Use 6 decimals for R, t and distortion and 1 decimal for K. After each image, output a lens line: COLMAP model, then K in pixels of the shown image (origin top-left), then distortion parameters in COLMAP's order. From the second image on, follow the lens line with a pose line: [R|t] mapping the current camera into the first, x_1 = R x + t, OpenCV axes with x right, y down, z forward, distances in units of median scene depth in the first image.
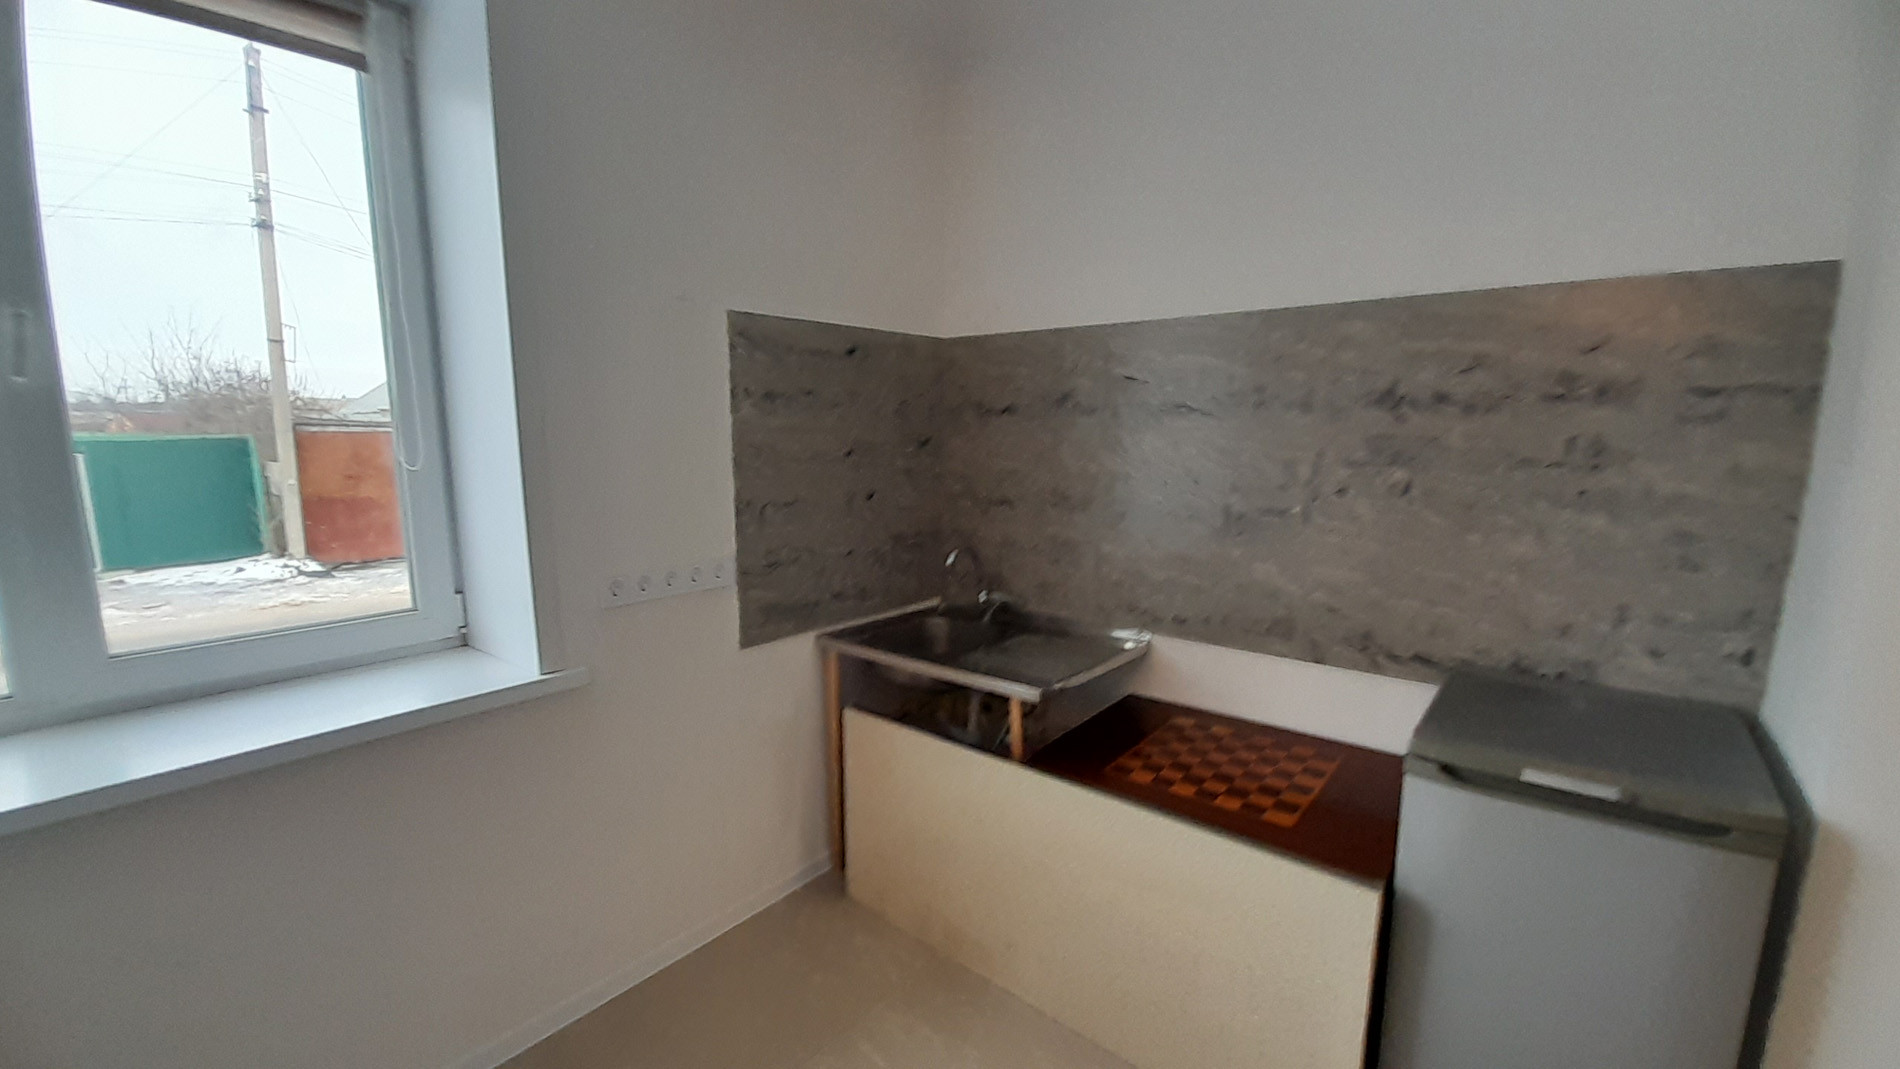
lens RADIAL K [[742.8, 0, 979.8], [0, 742.8, 546.4], [0, 0, 1]] dist [-0.000394, -0.008727]
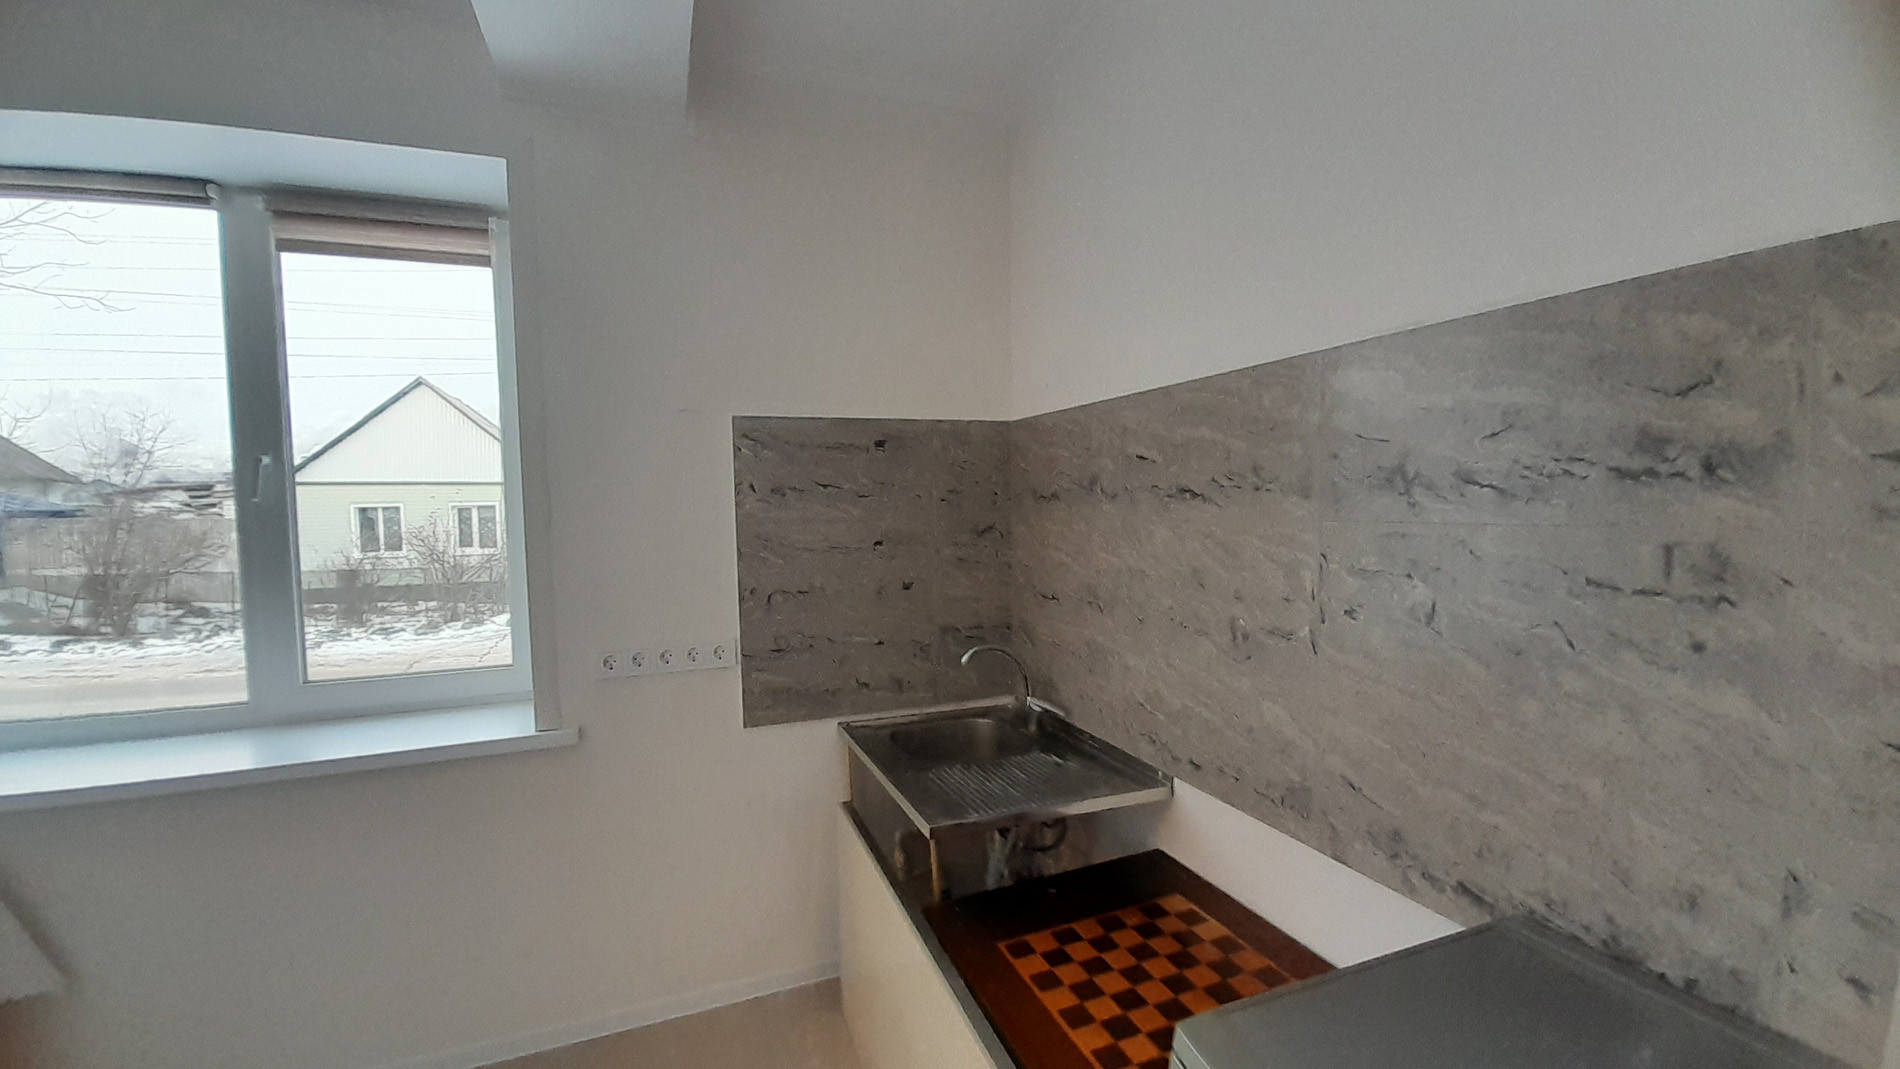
lens RADIAL K [[742.8, 0, 951.5], [0, 742.8, 529.6], [0, 0, 1]] dist [-0.000394, -0.008727]
pose [[0.878697, 0.003716, -0.477365, 0.465316], [-0.060093, 0.992876, -0.102886, -0.054133], [0.473582, 0.119092, 0.872661, 0.203456]]
